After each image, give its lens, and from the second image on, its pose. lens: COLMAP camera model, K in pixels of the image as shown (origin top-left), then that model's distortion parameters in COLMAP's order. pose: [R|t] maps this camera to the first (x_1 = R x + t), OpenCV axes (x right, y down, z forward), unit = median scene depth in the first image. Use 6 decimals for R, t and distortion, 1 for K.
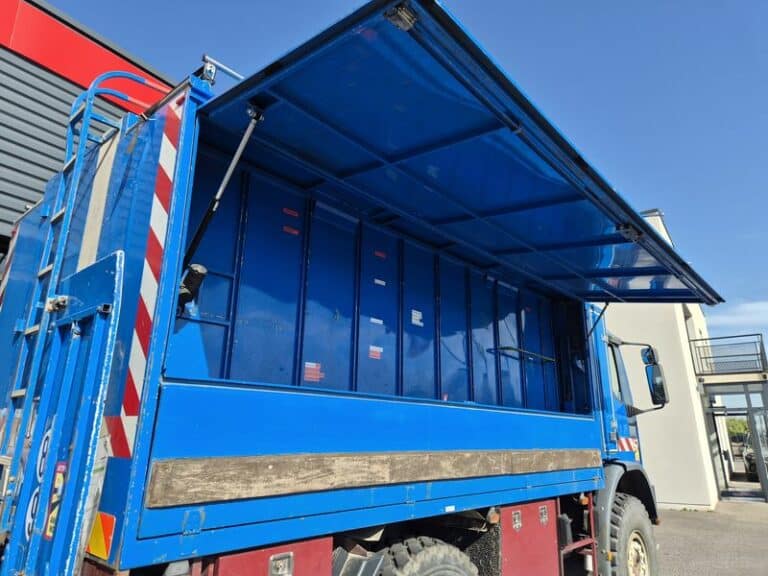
lens RADIAL K [[516.9, 0, 376.2], [0, 516.9, 282.6], [0, 0, 1]] dist [0.062333, -0.054586]
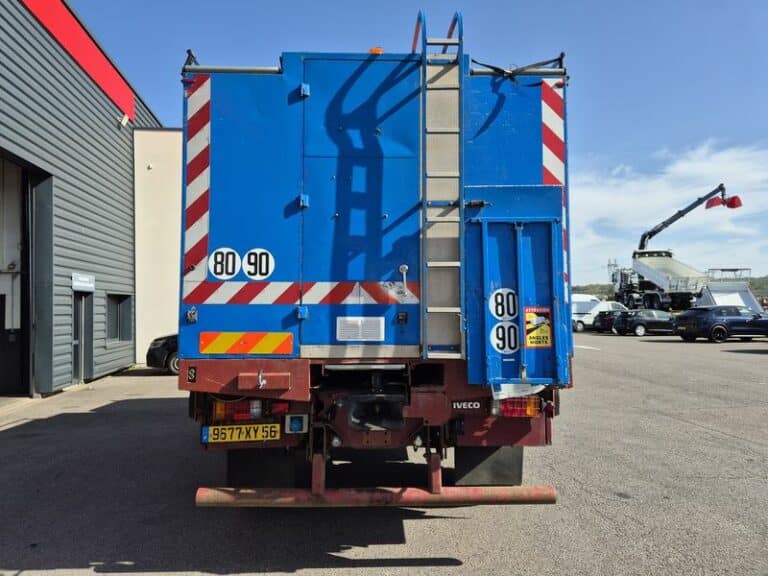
lens RADIAL K [[516.9, 0, 385.5], [0, 516.9, 286.1], [0, 0, 1]] dist [0.062333, -0.054586]
pose [[0.721800, 0.015512, 0.691928, -1.255390], [-0.172183, 0.972341, 0.157818, 0.053046], [-0.670342, -0.233051, 0.704506, 0.081525]]
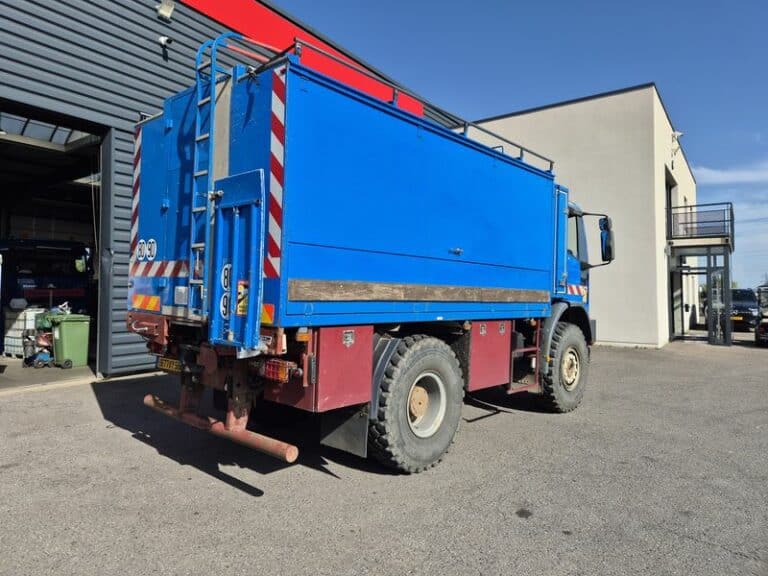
lens RADIAL K [[516.9, 0, 377.5], [0, 516.9, 281.8], [0, 0, 1]] dist [0.062333, -0.054586]
pose [[0.999966, 0.007615, -0.003290, -0.047467], [-0.006515, 0.966455, 0.256753, -0.091175], [0.005135, -0.256723, 0.966471, -0.520299]]
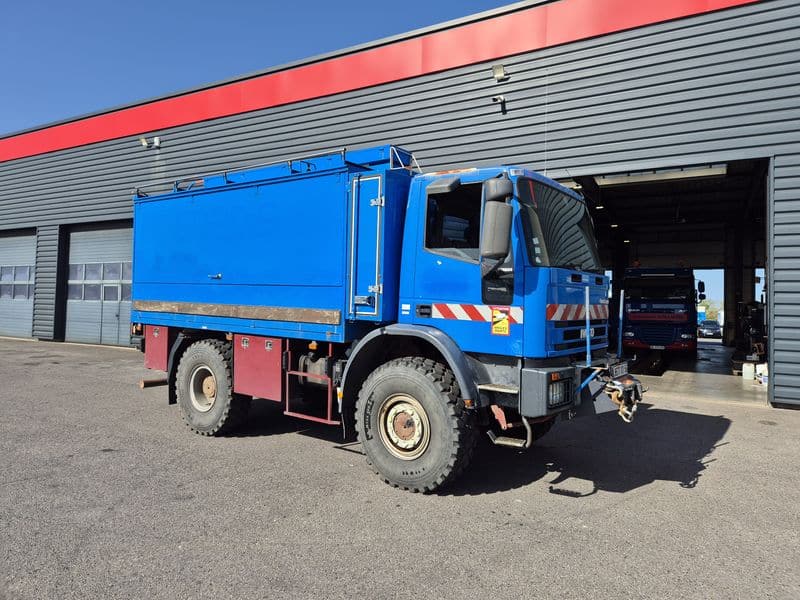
lens RADIAL K [[538.5, 0, 400.9], [0, 538.5, 296.9], [0, 0, 1]] dist [0.062333, -0.054586]
pose [[0.093228, -0.013535, -0.995553, 2.418467], [0.252844, 0.967450, 0.010525, 0.470115], [0.963005, -0.252701, 0.093615, 1.548198]]
